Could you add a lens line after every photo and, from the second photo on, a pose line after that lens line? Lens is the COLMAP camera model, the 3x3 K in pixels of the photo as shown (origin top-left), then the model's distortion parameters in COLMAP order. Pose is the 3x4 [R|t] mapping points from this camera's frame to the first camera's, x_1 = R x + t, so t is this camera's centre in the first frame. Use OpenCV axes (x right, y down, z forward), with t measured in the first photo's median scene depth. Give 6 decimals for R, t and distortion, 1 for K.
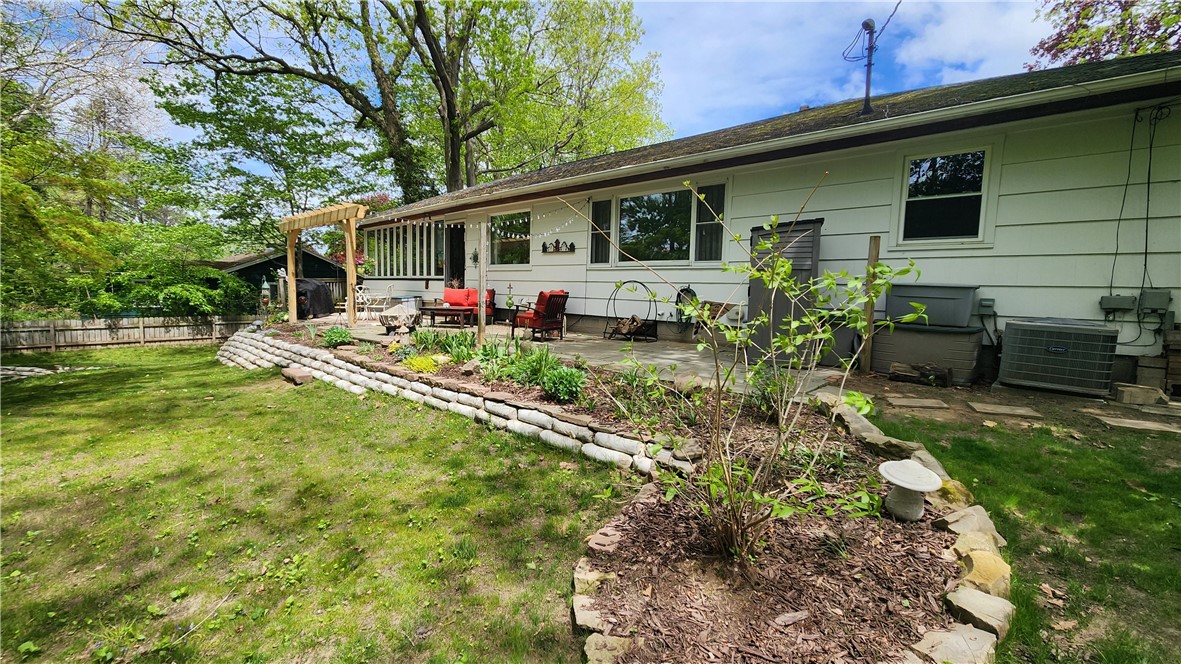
lens RADIAL K [[482.3, 0, 583.8], [0, 482.3, 332.7], [0, 0, 1]] dist [-0.001367, -0.003529]
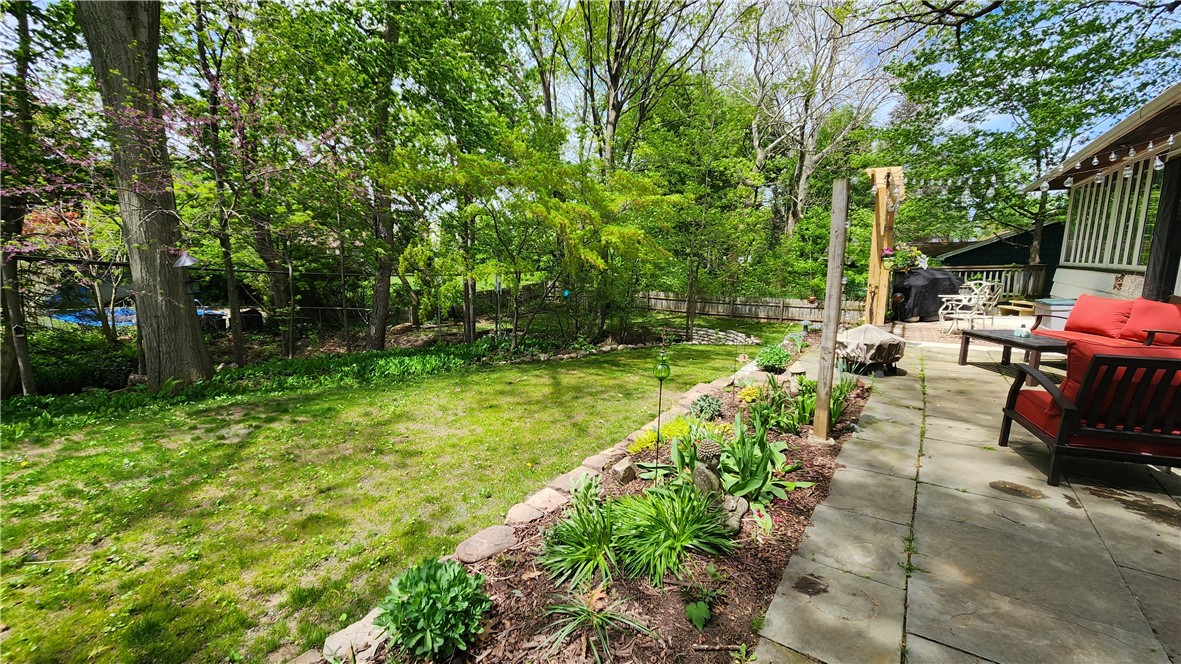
lens RADIAL K [[482.3, 0, 588.4], [0, 482.3, 335.0], [0, 0, 1]] dist [-0.001367, -0.003529]
pose [[0.130689, 0.142065, -0.981192, 0.116540], [-0.084712, 0.987661, 0.131718, -0.062137], [0.987798, 0.065905, 0.141112, 0.363776]]
